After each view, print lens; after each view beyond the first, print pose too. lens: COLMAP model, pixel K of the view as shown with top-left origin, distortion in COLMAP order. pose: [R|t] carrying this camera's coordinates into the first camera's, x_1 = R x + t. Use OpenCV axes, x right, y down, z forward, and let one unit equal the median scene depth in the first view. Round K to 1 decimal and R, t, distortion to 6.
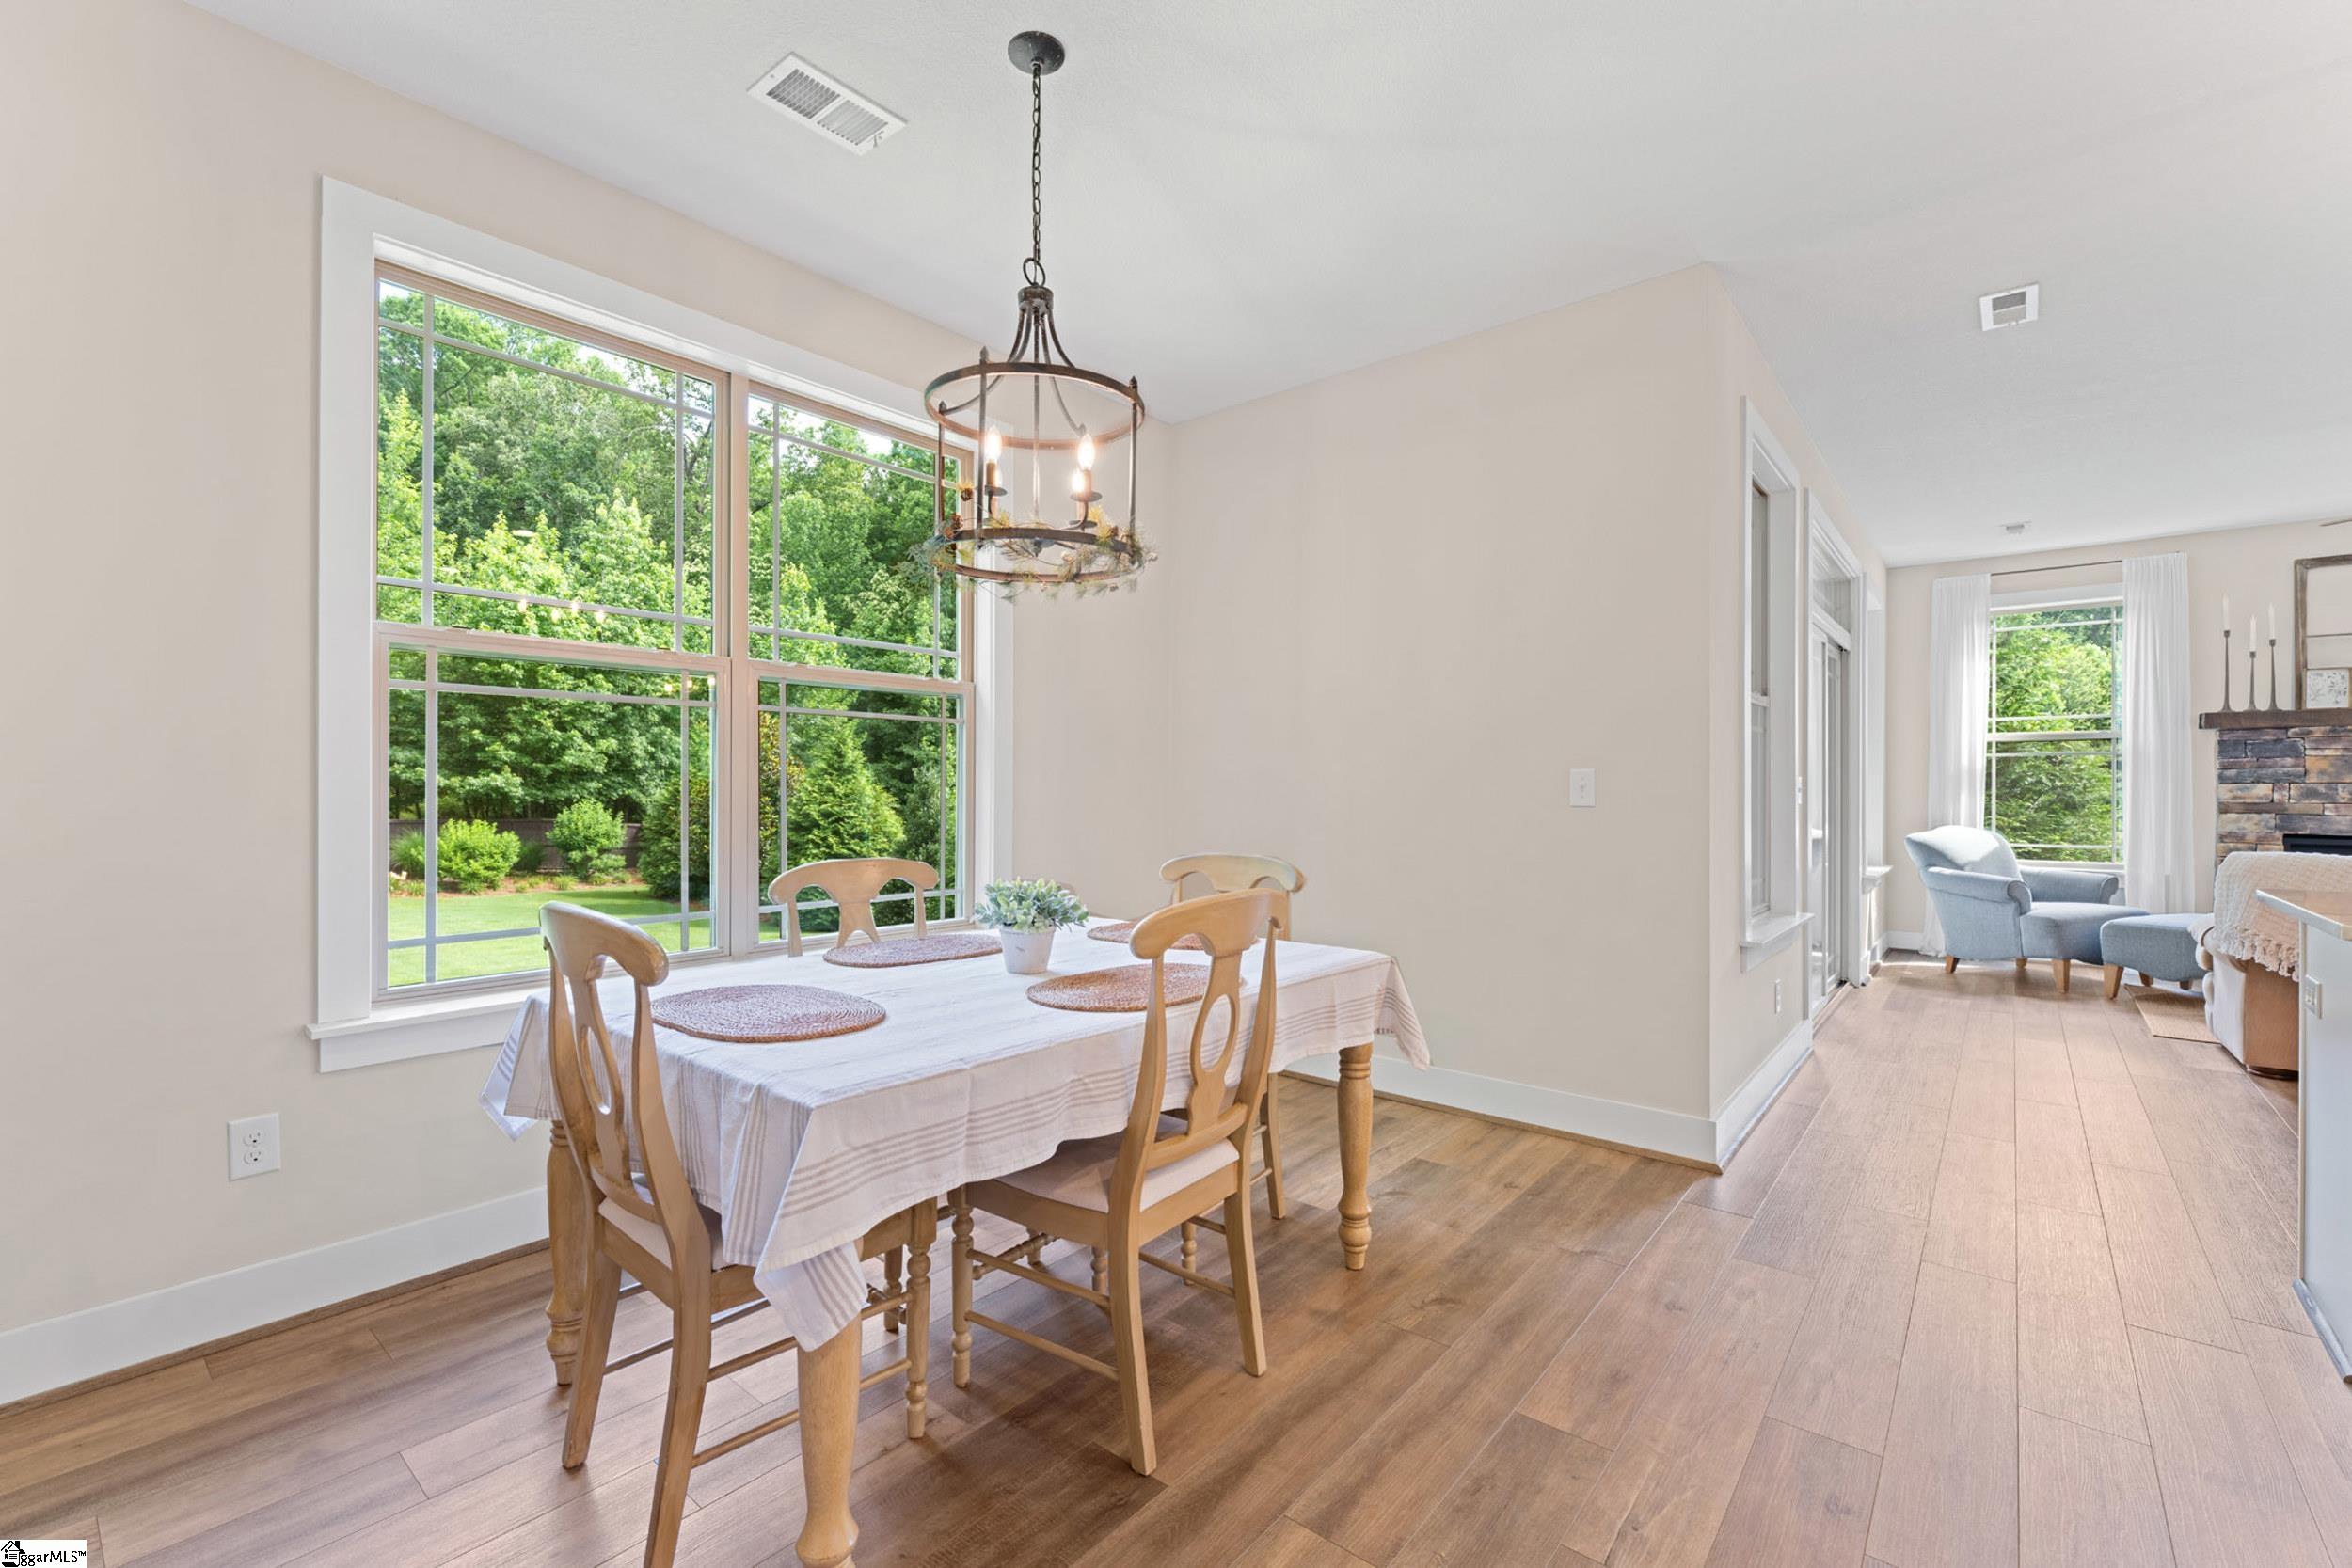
lens RADIAL K [[997.5, 0, 1174.4], [0, 997.5, 790.1], [0, 0, 1]] dist [-0.001572, 0.000189]
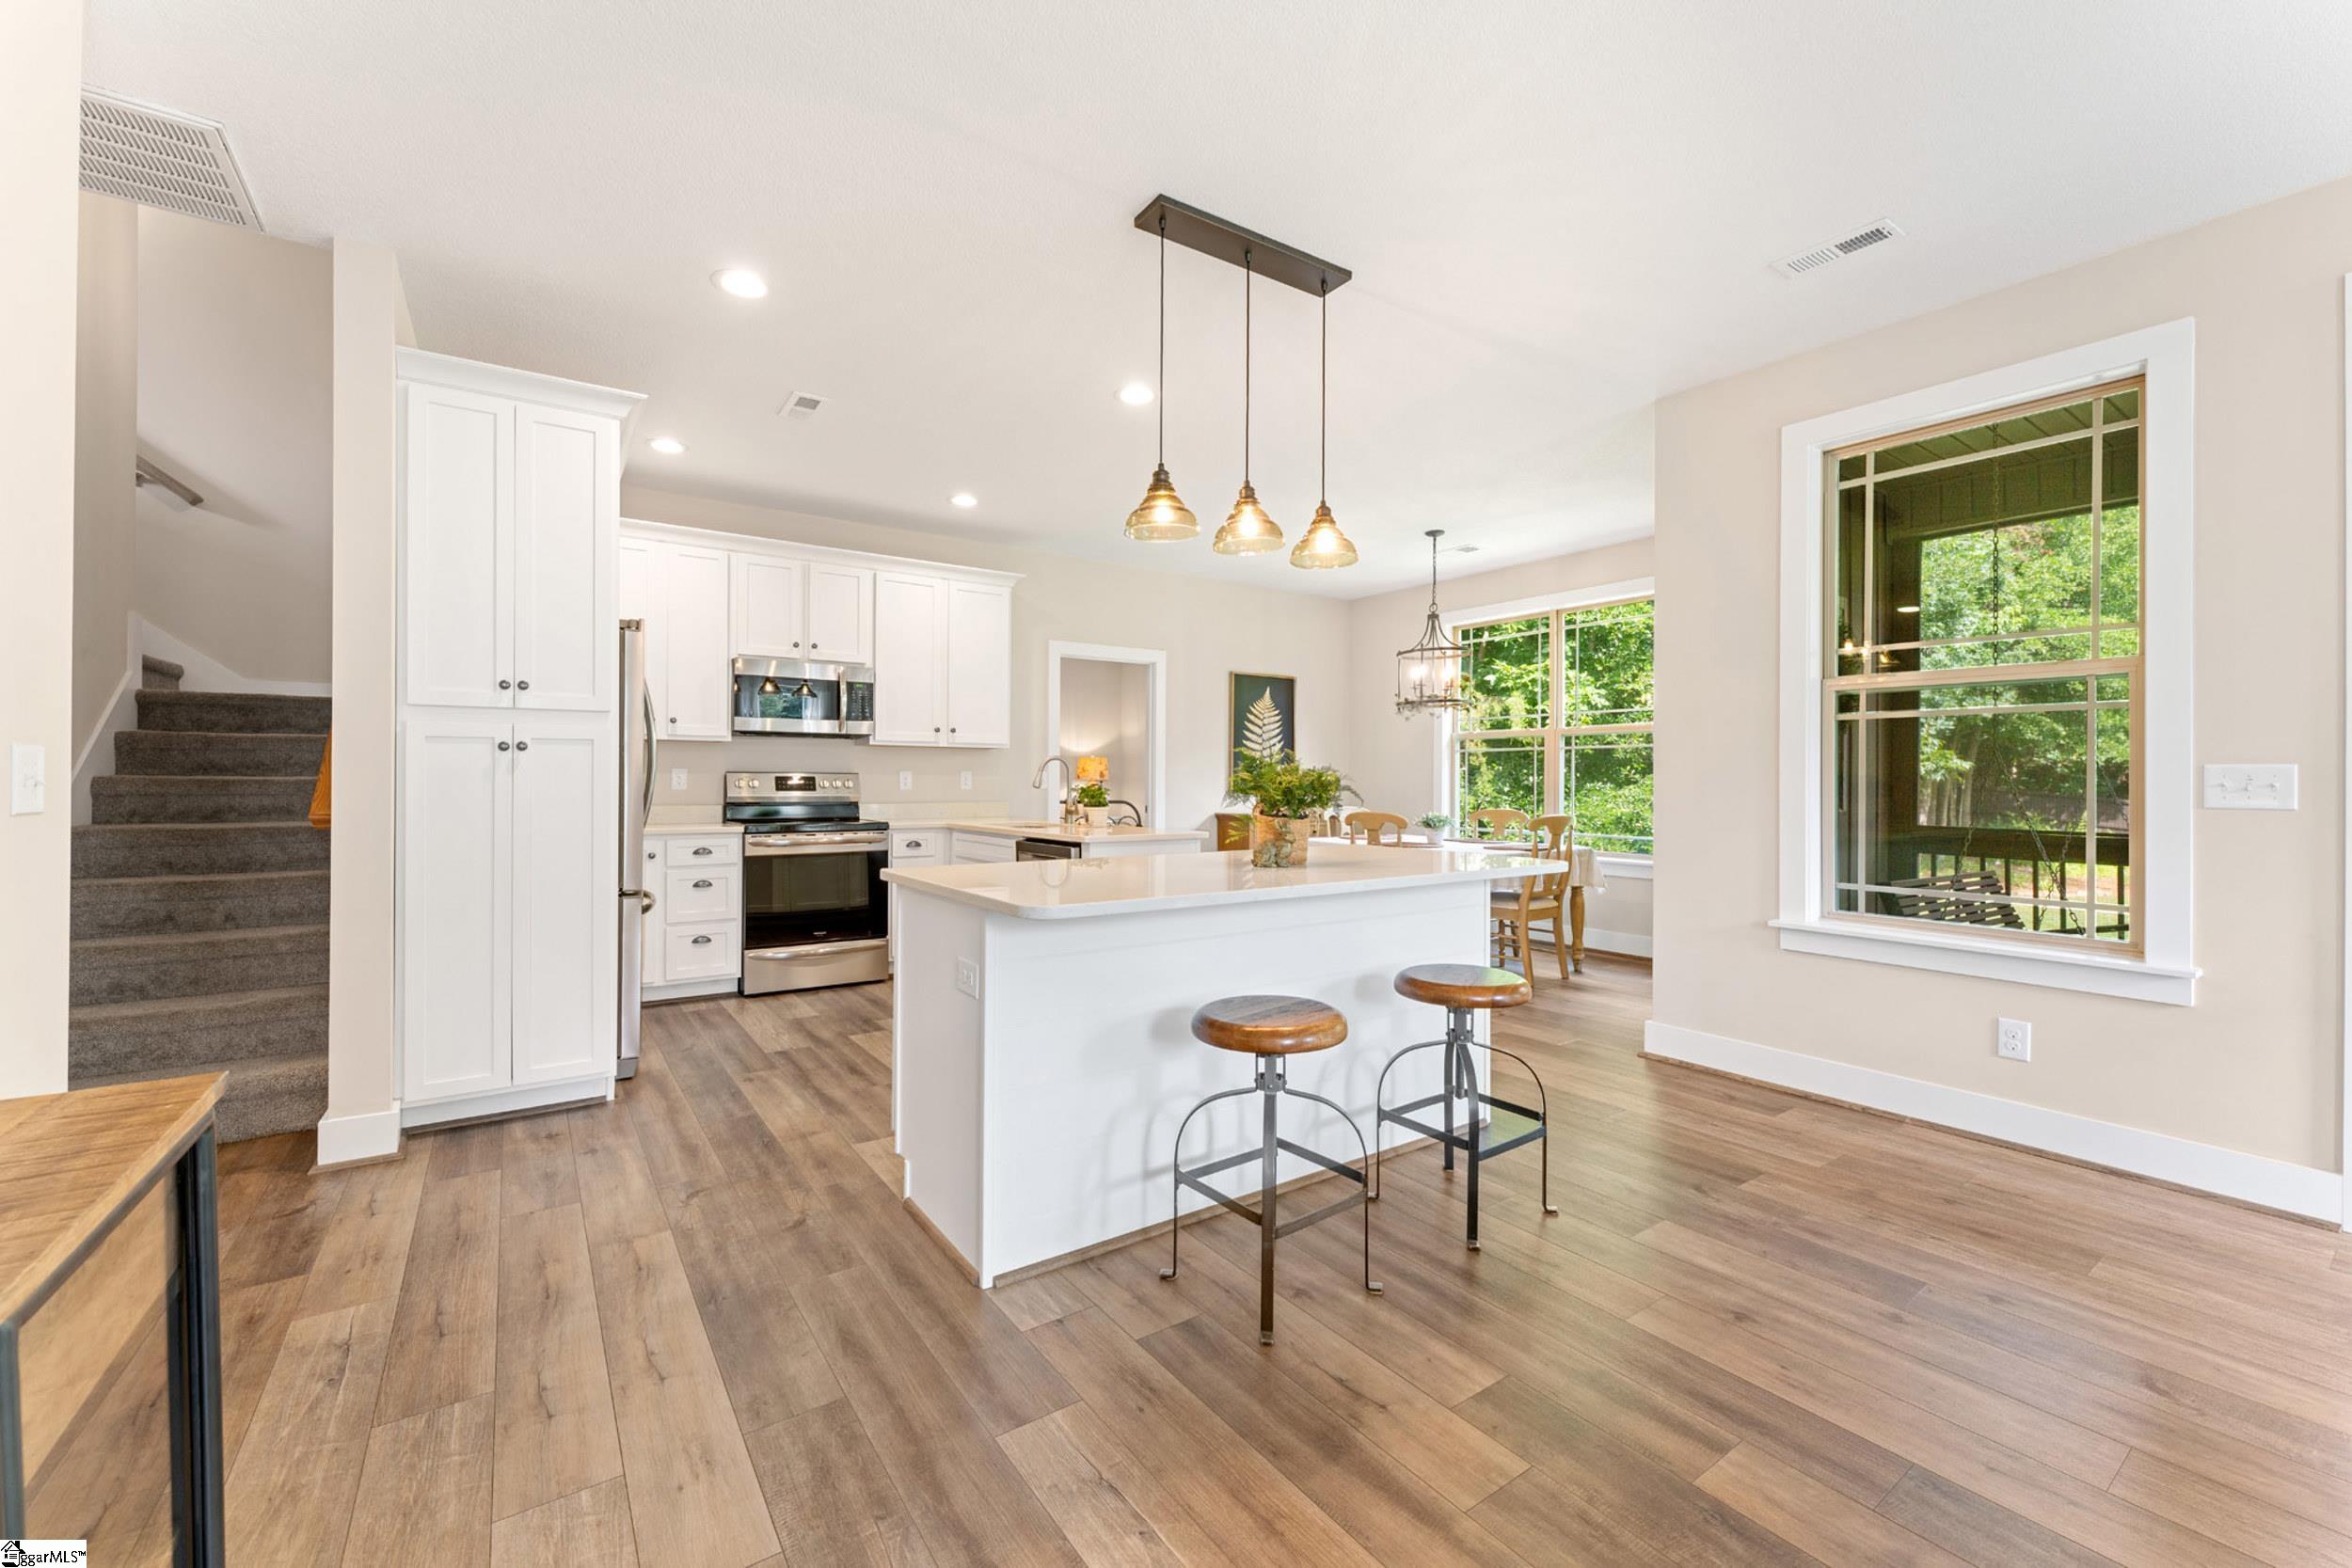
lens RADIAL K [[951.8, 0, 1164.8], [0, 951.8, 771.9], [0, 0, 1]] dist [0.001269, -0.000648]
pose [[-0.261067, -0.009772, -0.965271, 1.005564], [-0.006993, 0.999942, -0.008232, -0.000556], [0.965295, 0.004601, -0.261120, 0.348096]]
